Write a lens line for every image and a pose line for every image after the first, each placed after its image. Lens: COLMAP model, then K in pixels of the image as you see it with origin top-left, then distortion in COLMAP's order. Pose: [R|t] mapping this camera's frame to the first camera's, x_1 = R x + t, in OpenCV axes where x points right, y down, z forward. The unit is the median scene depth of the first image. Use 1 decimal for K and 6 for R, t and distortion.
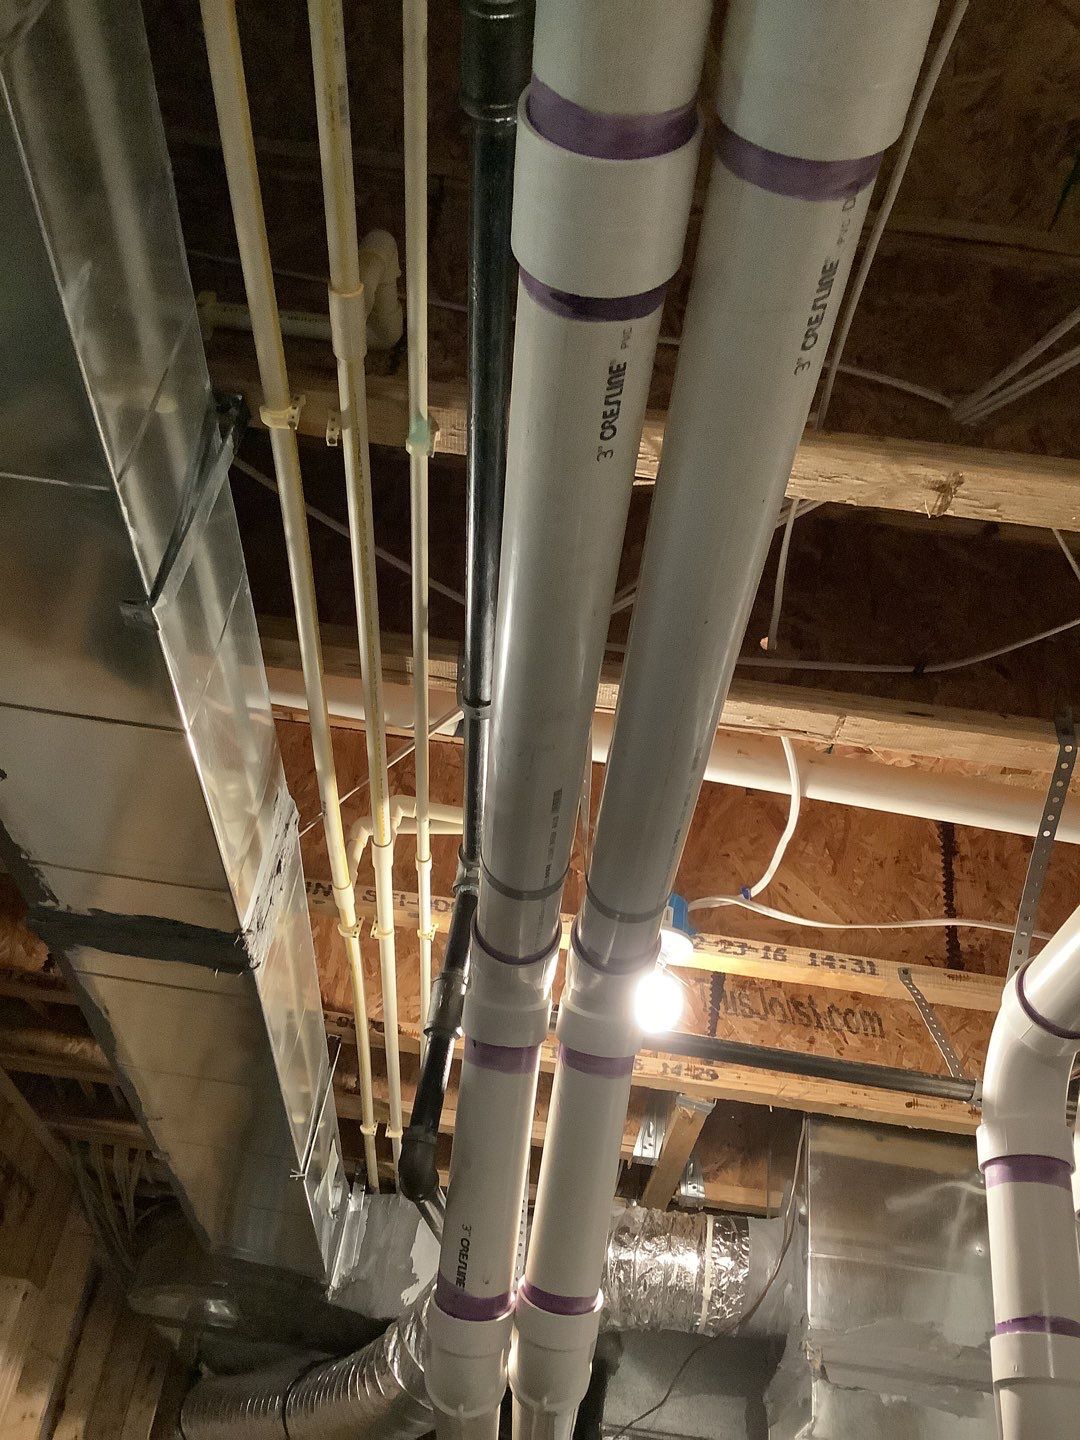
lens RADIAL K [[1301.9, 0, 540.0], [0, 1301.9, 720.0], [0, 0, 1]] dist [0.116339, -0.235709]
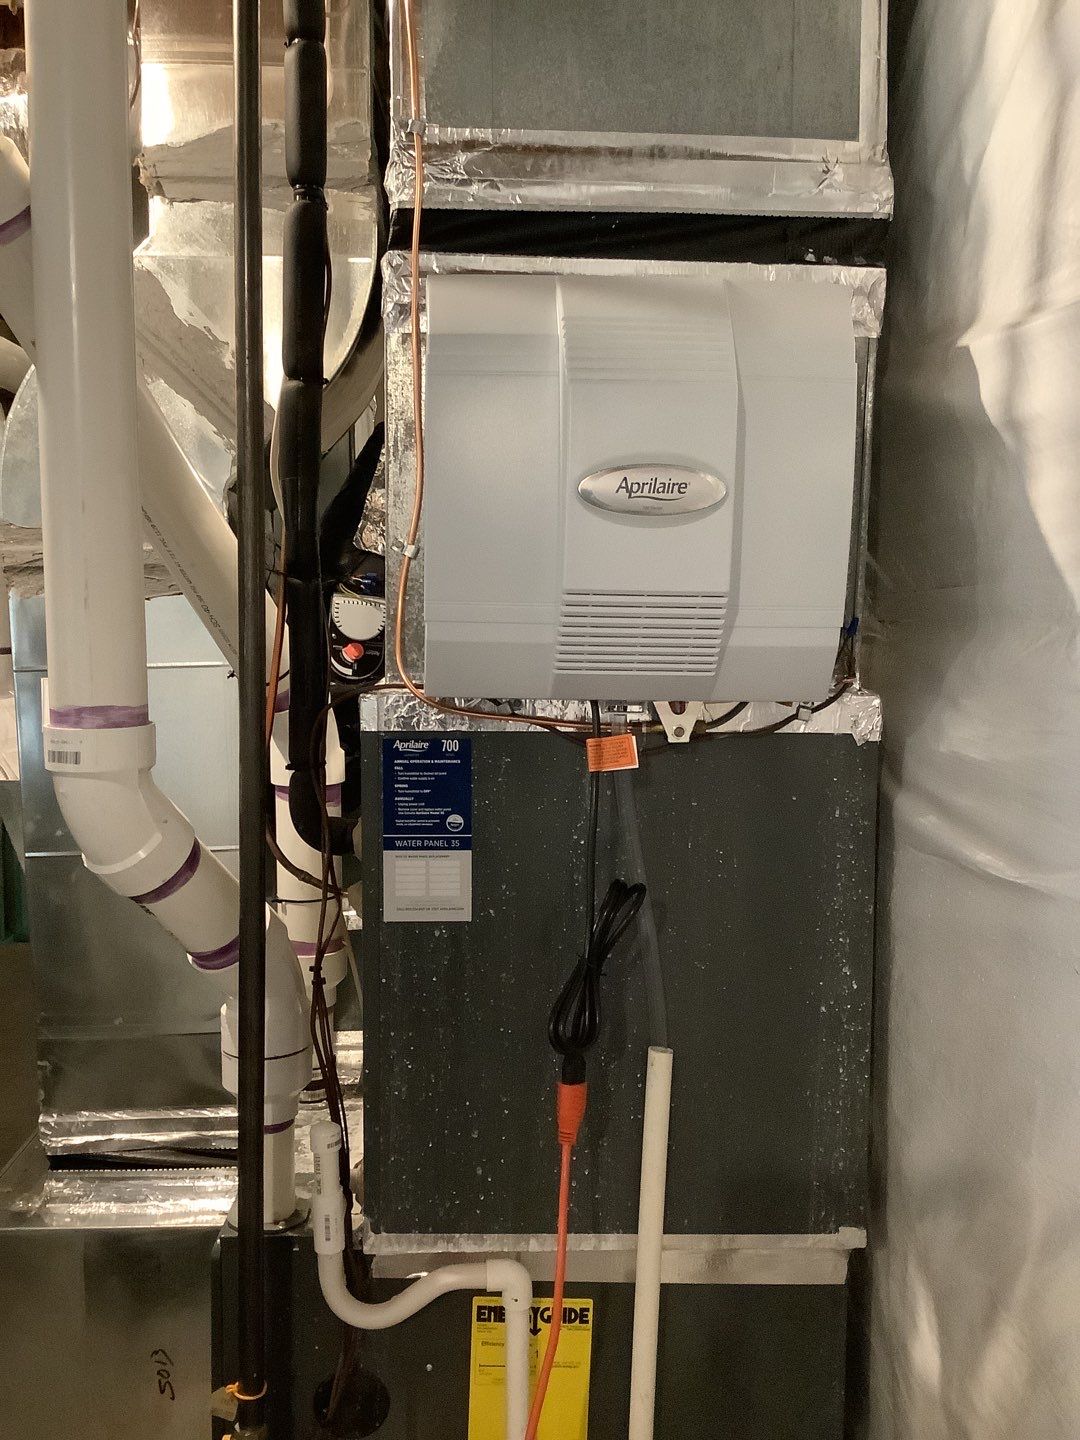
lens RADIAL K [[1301.9, 0, 540.0], [0, 1301.9, 720.0], [0, 0, 1]] dist [0.116339, -0.235709]
pose [[0.993171, -0.115362, -0.017385, 0.457197], [0.097676, 0.740755, 0.664636, 0.171176], [-0.063796, -0.661795, 0.746965, 0.015308]]
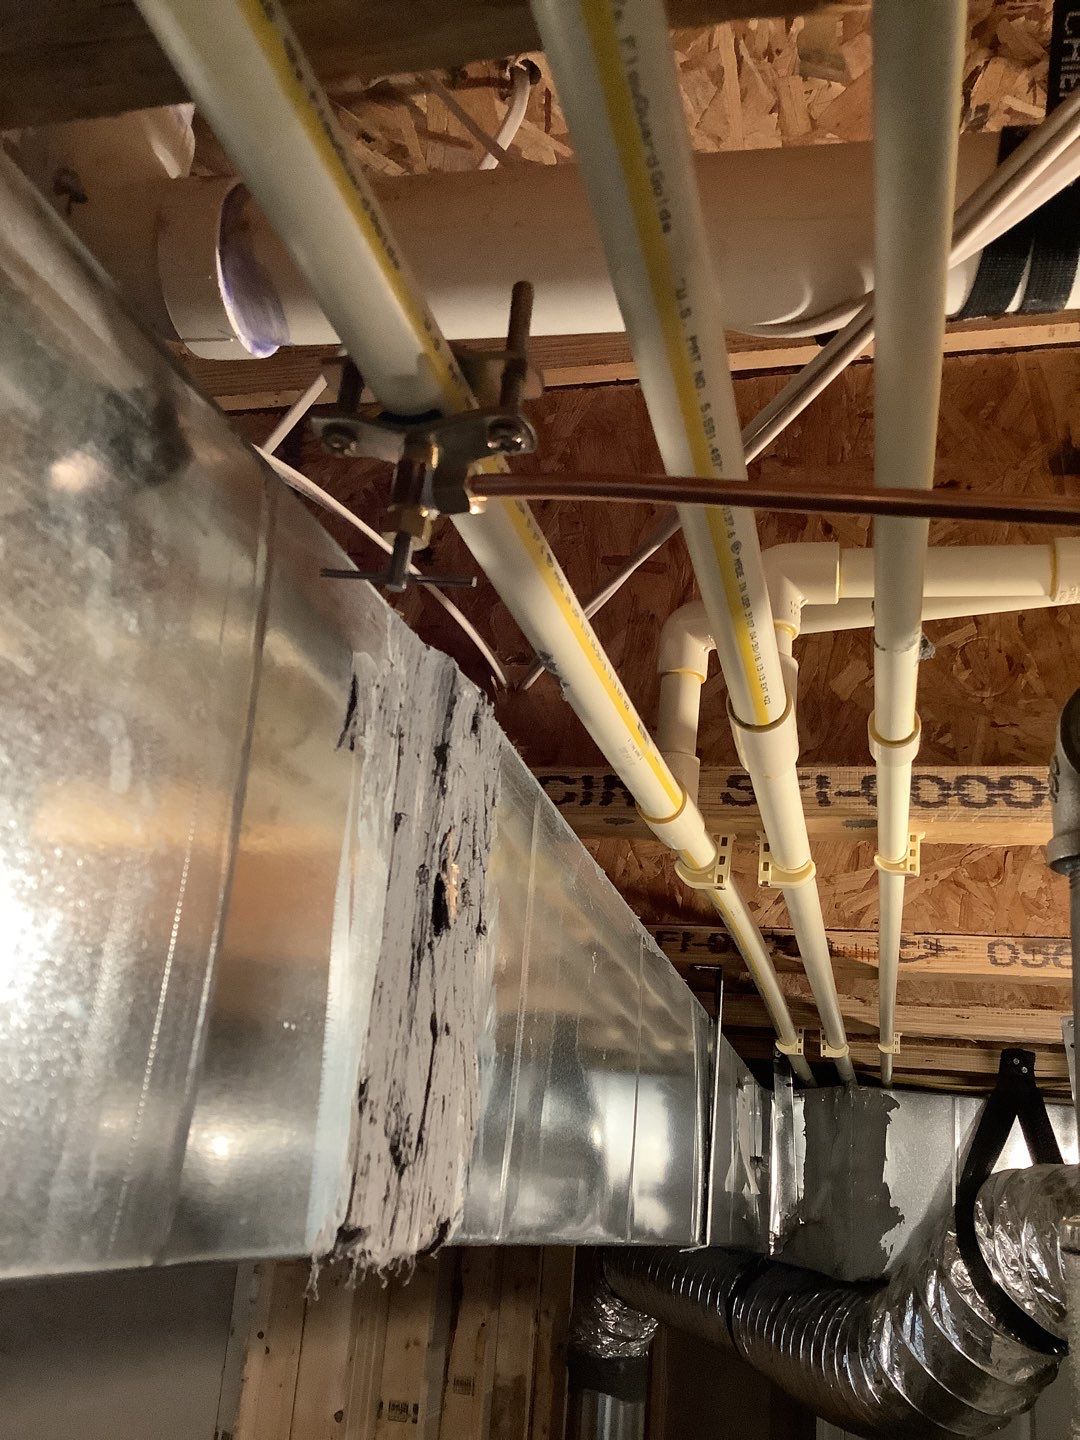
lens RADIAL K [[1301.9, 0, 540.0], [0, 1301.9, 720.0], [0, 0, 1]] dist [0.116339, -0.235709]
pose [[0.952692, -0.149576, -0.264586, -0.070233], [0.212140, 0.950644, 0.226432, 0.008718], [0.217658, -0.271850, 0.937402, 0.547828]]
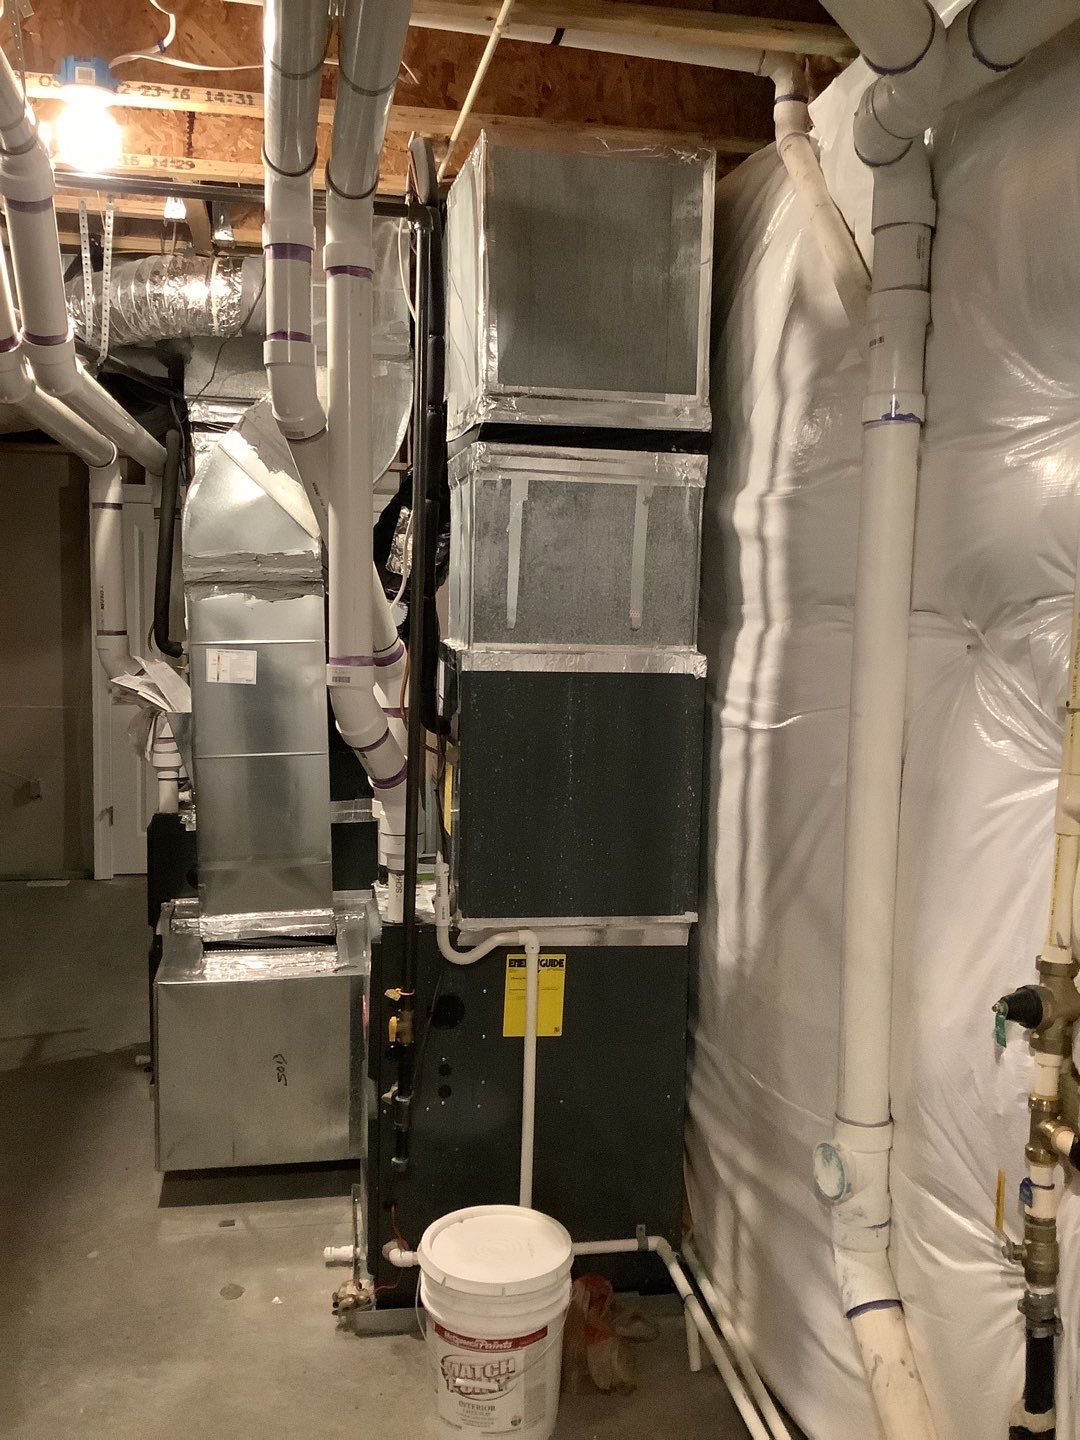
lens RADIAL K [[1301.9, 0, 540.0], [0, 1301.9, 720.0], [0, 0, 1]] dist [0.116339, -0.235709]
pose [[0.985445, -0.116634, 0.123672, 0.270137], [0.002318, 0.736655, 0.676265, -0.256643], [-0.169979, -0.666135, 0.726203, -0.501141]]
